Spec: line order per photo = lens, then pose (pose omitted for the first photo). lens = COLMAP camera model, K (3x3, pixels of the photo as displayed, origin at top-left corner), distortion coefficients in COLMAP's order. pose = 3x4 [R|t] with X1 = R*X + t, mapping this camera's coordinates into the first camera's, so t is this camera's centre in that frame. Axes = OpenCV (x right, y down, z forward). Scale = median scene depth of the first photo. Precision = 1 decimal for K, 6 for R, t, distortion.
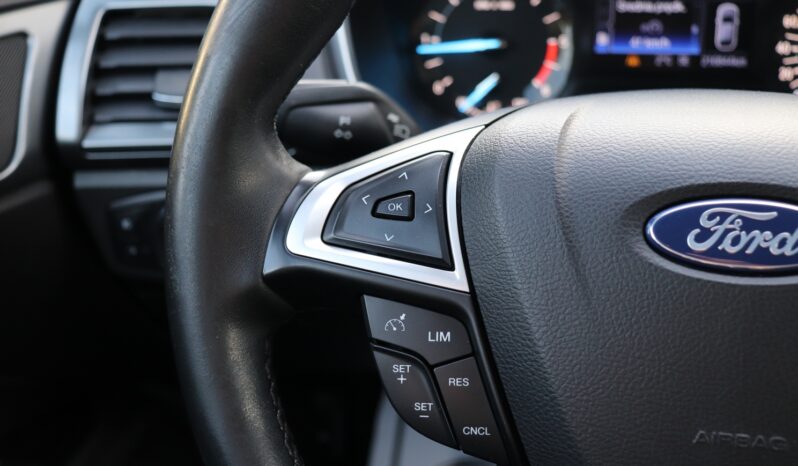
lens RADIAL K [[981.0, 0, 385.5], [0, 981.0, 217.2], [0, 0, 1]] dist [-0.020551, 0.000000]
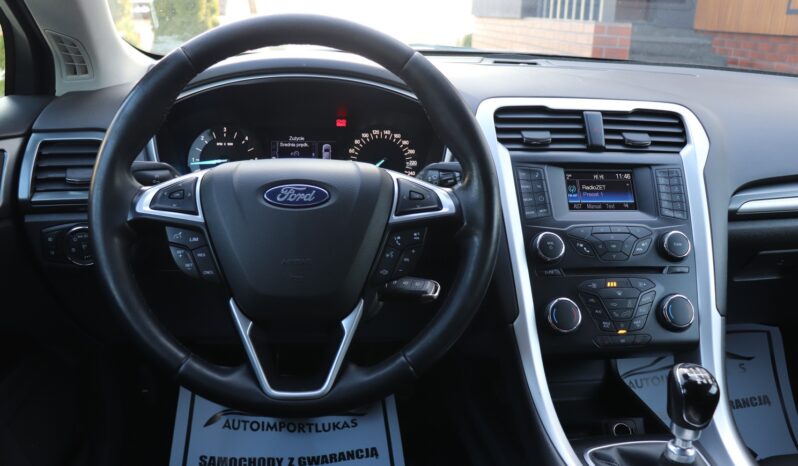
lens RADIAL K [[677.7, 0, 390.1], [0, 677.7, 222.3], [0, 0, 1]] dist [-0.158781, 0.119106]
pose [[0.952998, -0.014256, 0.302642, 0.012174], [0.063746, 0.985968, -0.154287, 0.378226], [-0.296196, 0.166327, 0.940534, -0.883413]]
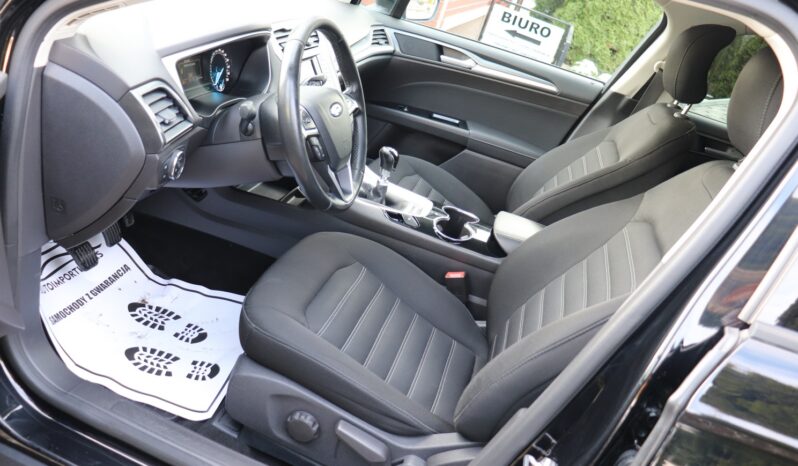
lens RADIAL K [[677.7, 0, 405.0], [0, 677.7, 231.5], [0, 0, 1]] dist [-0.158781, 0.119106]
pose [[0.055236, -0.371173, 0.926919, -3.477882], [0.171370, 0.918085, 0.357424, -0.650196], [-0.983657, 0.139103, 0.114319, 0.135844]]
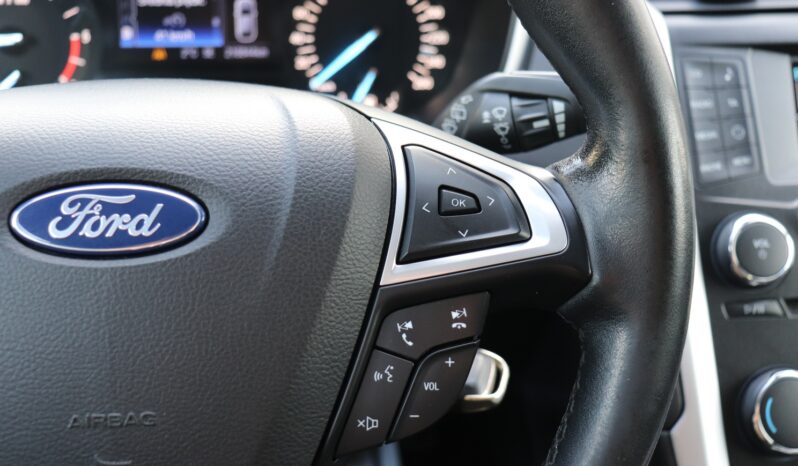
lens RADIAL K [[981.0, 0, 394.1], [0, 981.0, 226.8], [0, 0, 1]] dist [-0.020551, 0.000000]
pose [[0.952816, -0.075112, 0.294109, 0.304757], [0.071799, 0.997175, 0.022063, 0.021603], [-0.294936, 0.000095, 0.955517, -0.058051]]
